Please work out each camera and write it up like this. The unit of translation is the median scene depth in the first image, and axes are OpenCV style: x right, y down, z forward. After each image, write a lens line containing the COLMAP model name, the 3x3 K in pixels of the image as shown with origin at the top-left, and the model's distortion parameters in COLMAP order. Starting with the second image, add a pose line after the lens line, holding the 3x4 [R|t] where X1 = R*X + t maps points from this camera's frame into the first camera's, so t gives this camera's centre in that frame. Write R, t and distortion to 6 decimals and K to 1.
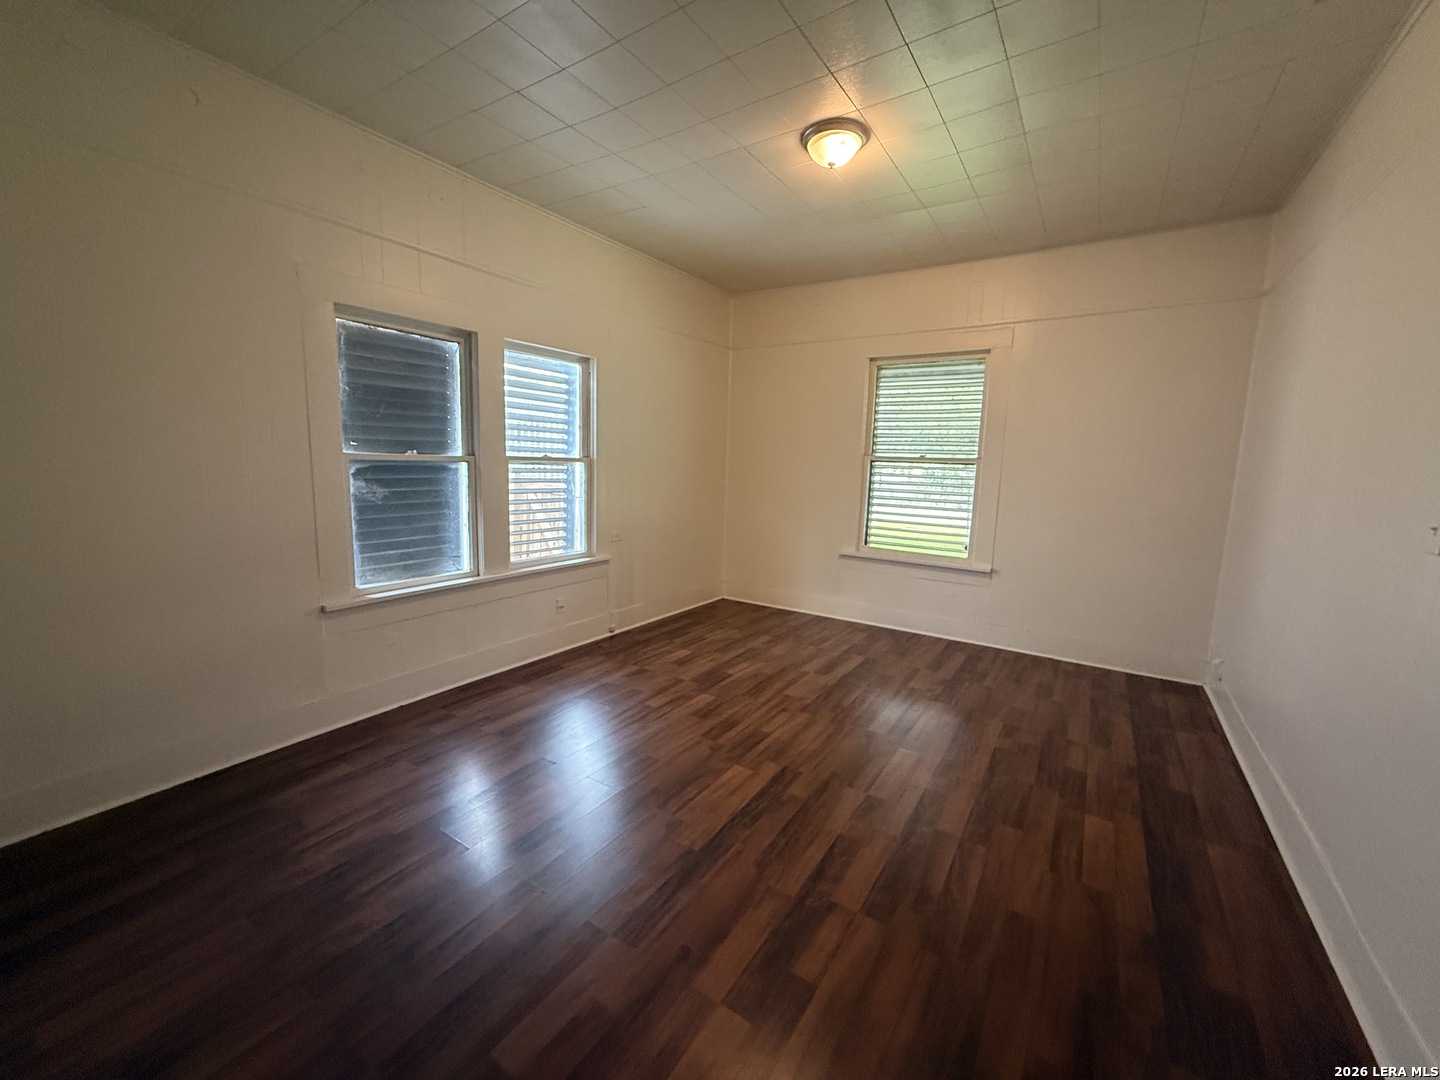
lens RADIAL K [[575.9, 0, 718.5], [0, 575.9, 537.4], [0, 0, 1]] dist [-0.000942, -0.000159]
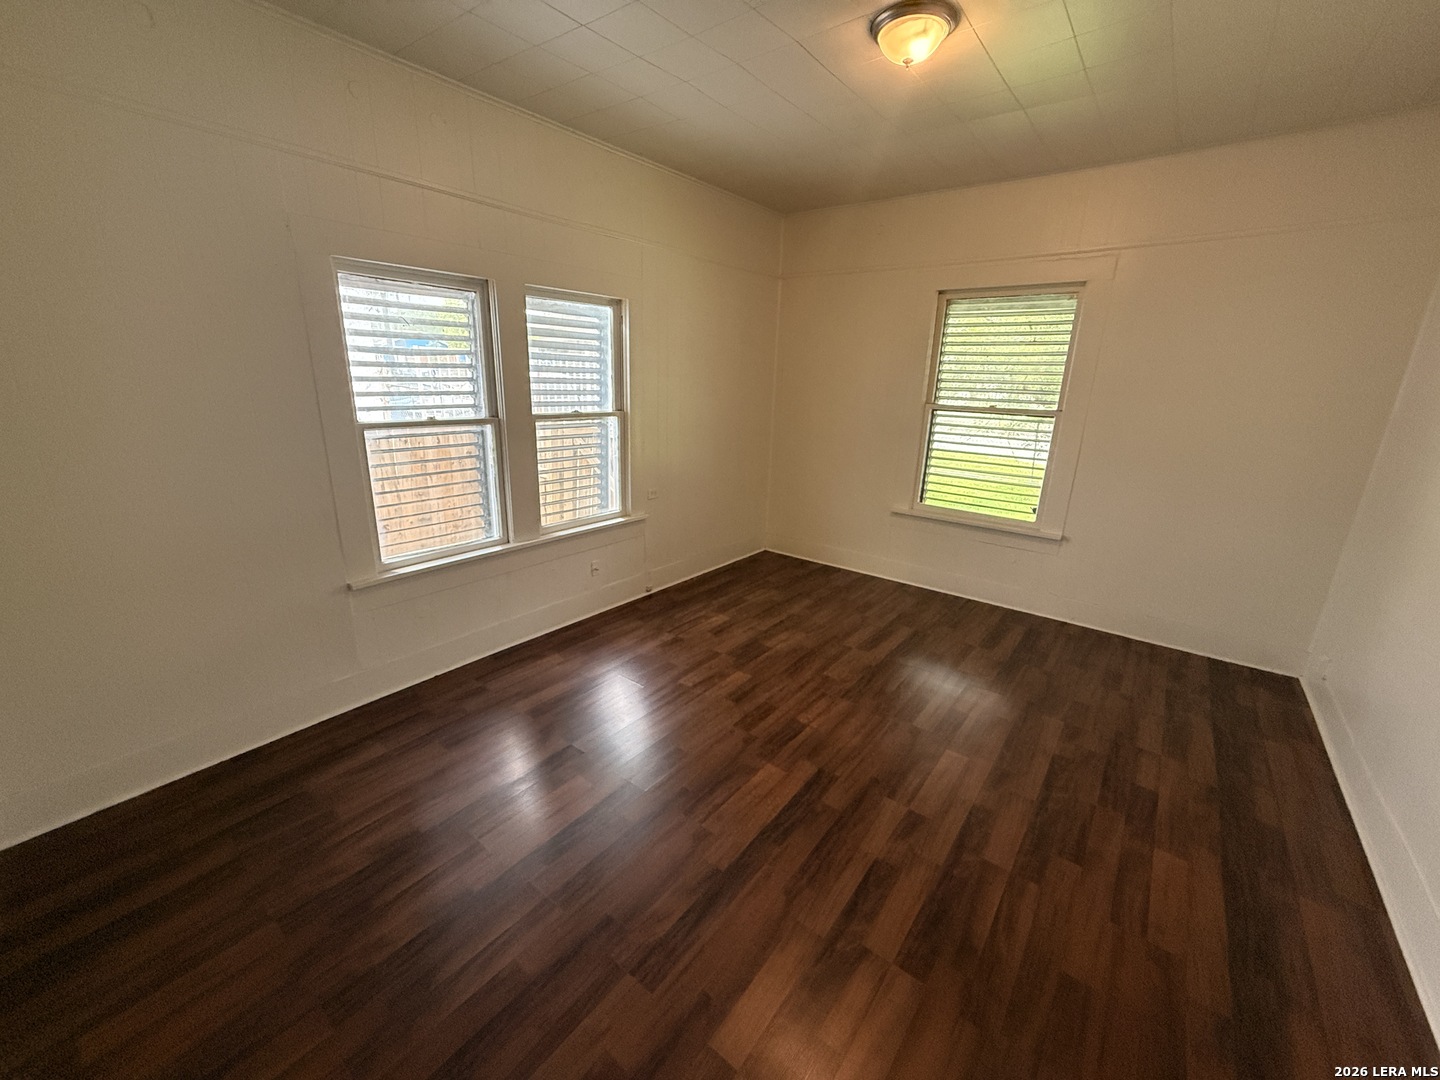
lens RADIAL K [[574.3, 0, 717.5], [0, 574.3, 538.5], [0, 0, 1]] dist [0.005818, -0.005705]
pose [[0.996365, 0.021974, -0.082309, 0.011694], [-0.010301, 0.990147, 0.139650, -0.081740], [0.084567, -0.138294, 0.986774, 0.082329]]
